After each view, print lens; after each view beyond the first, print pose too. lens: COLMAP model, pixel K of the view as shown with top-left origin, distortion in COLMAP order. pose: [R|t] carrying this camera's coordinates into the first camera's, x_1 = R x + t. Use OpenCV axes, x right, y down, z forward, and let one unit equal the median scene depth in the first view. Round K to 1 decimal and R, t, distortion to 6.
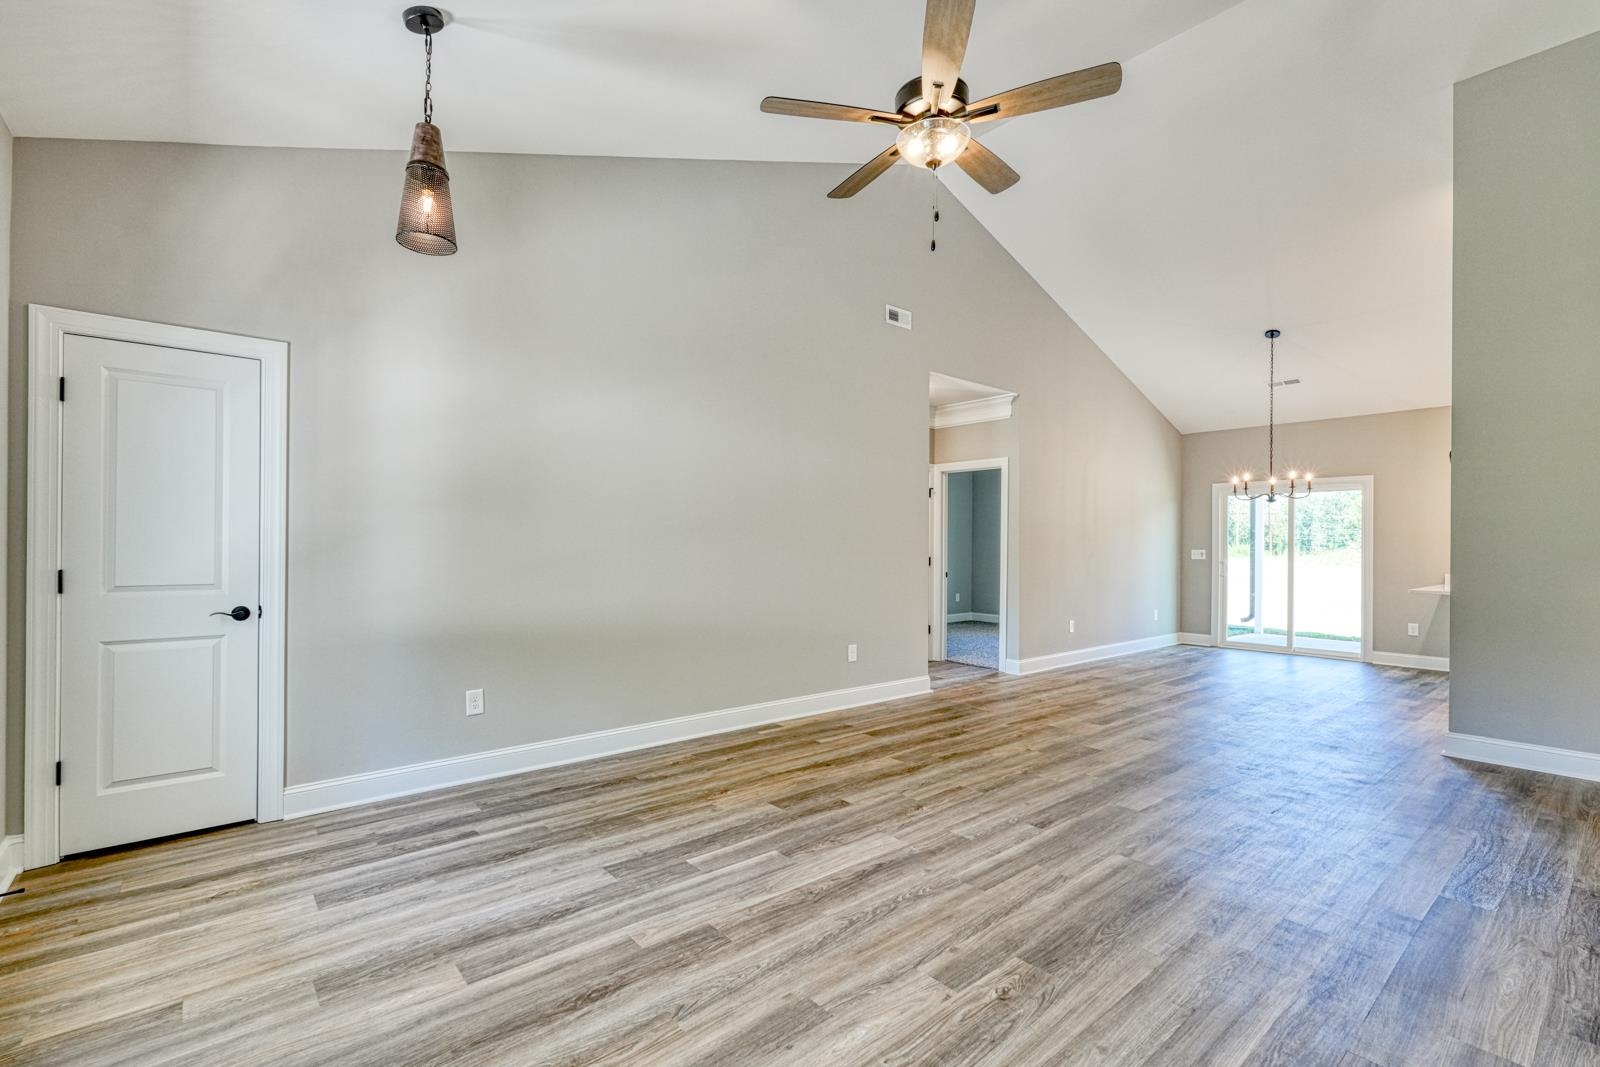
lens RADIAL K [[723.8, 0, 804.6], [0, 723.8, 539.9], [0, 0, 1]] dist [0.001324, -0.000126]
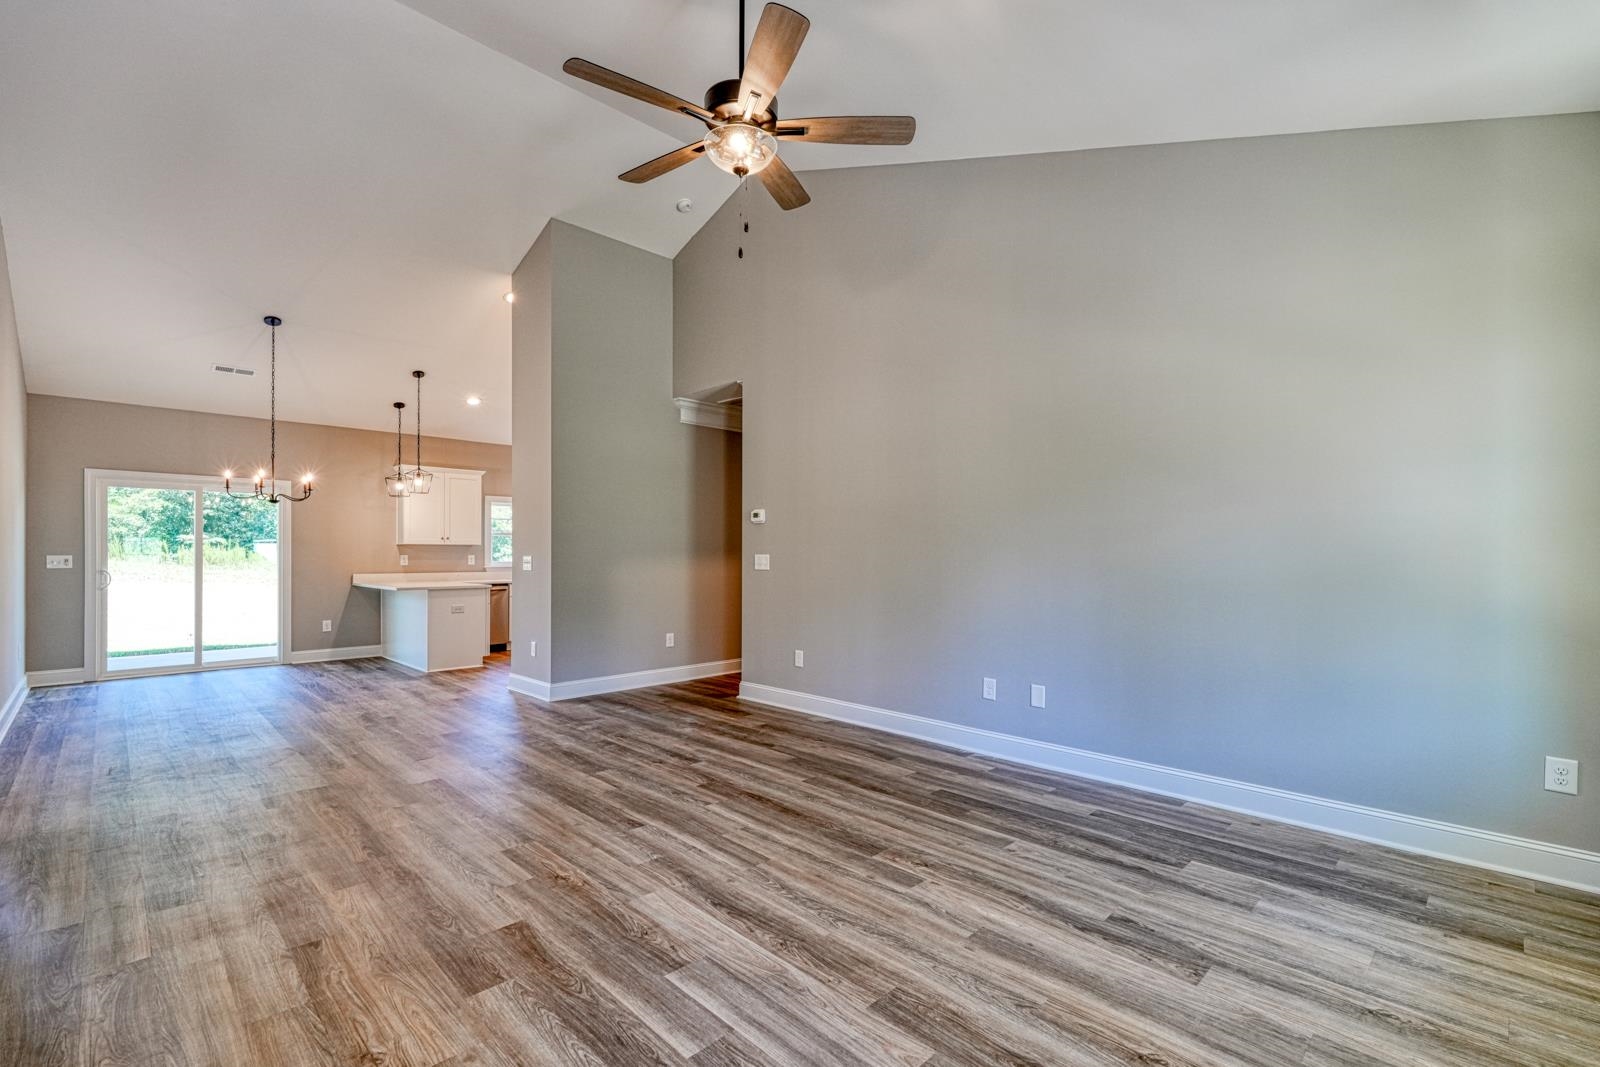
lens RADIAL K [[723.8, 0, 804.8], [0, 723.8, 542.8], [0, 0, 1]] dist [0.001324, -0.000126]
pose [[-0.091023, 0.007141, 0.995823, -0.757946], [-0.006940, 0.999945, -0.007805, 0.003448], [-0.995825, -0.007622, -0.090968, 0.911900]]
